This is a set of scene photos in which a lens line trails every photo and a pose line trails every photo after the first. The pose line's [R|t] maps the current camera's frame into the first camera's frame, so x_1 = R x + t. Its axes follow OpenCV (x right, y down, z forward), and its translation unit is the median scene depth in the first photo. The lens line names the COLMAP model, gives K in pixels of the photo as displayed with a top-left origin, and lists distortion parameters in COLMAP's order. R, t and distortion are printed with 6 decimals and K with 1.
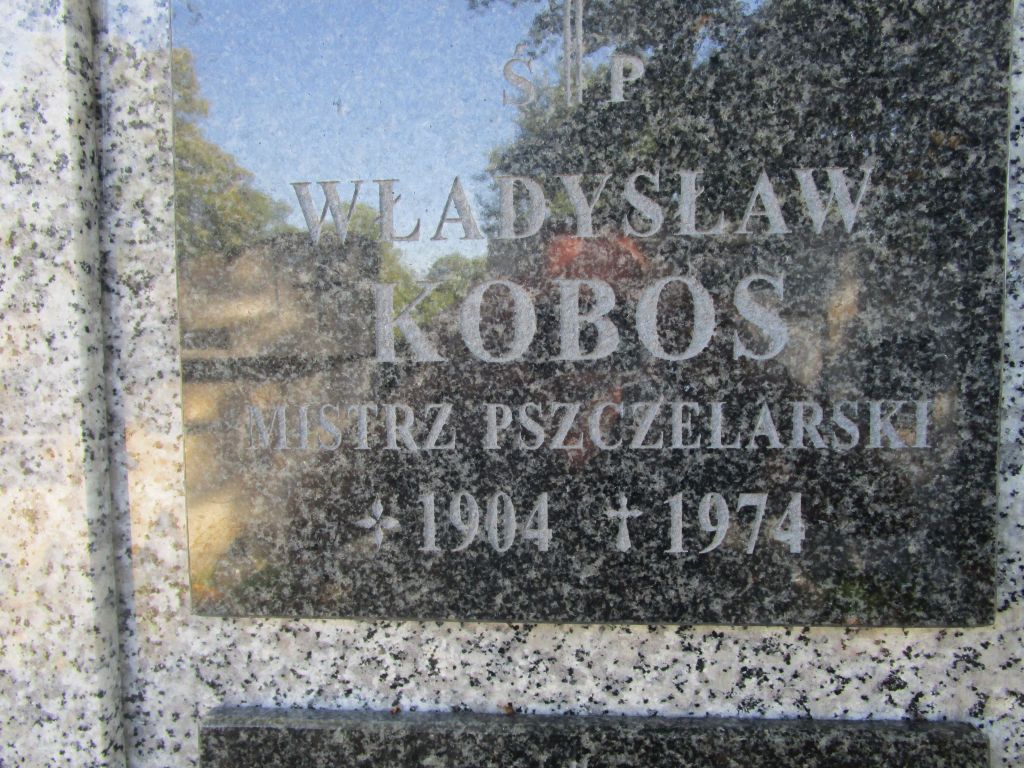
lens RADIAL K [[741.3, 0, 512.0], [0, 741.3, 384.0], [0, 0, 1]] dist [-0.011707, 0.003250]
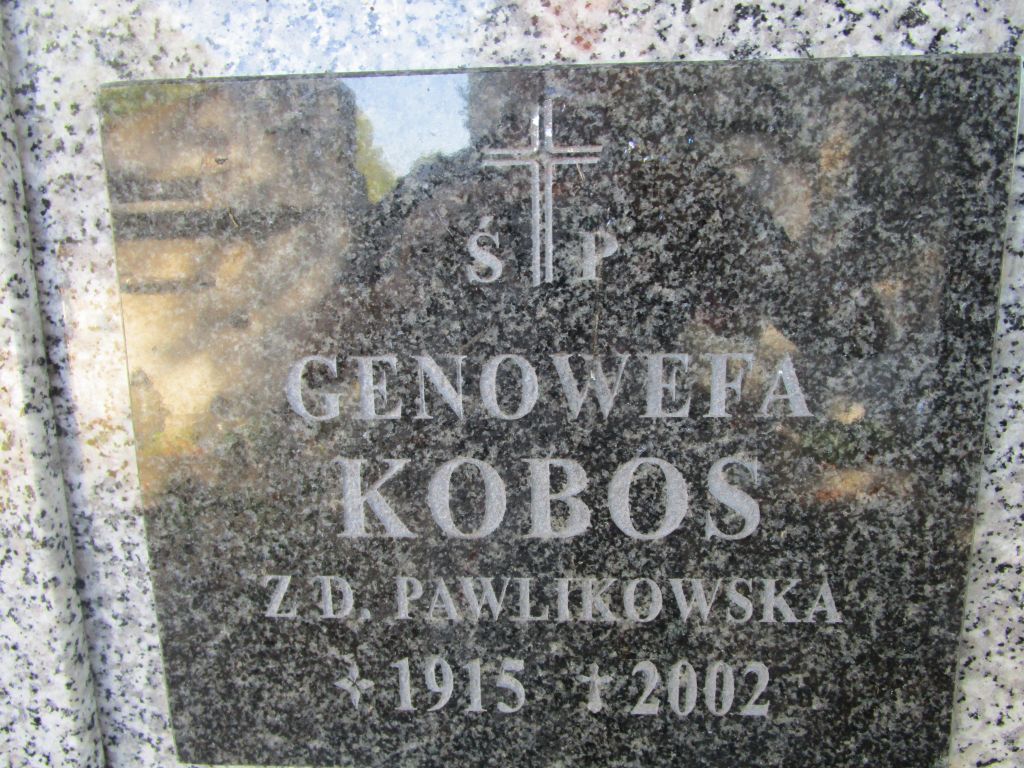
lens RADIAL K [[741.3, 0, 512.0], [0, 741.3, 384.0], [0, 0, 1]] dist [-0.011707, 0.003250]
pose [[0.999838, 0.004746, 0.017348, 0.040836], [-0.006744, 0.993108, 0.117007, 0.708634], [-0.016673, -0.117105, 0.992980, 0.110611]]
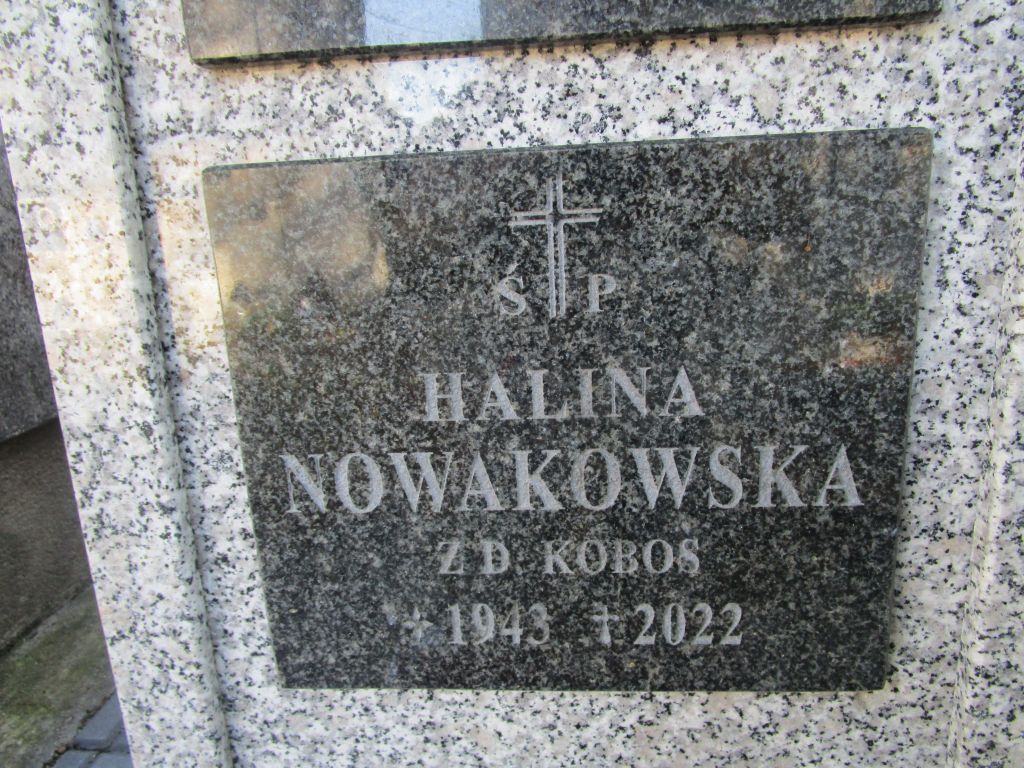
lens RADIAL K [[750.2, 0, 533.7], [0, 750.2, 373.1], [0, 0, 1]] dist [-0.025538, 0.005301]
pose [[0.999885, -0.014954, 0.002462, 0.079767], [0.014394, 0.987897, 0.154439, 1.647090], [-0.004742, -0.154386, 0.987999, -0.051230]]
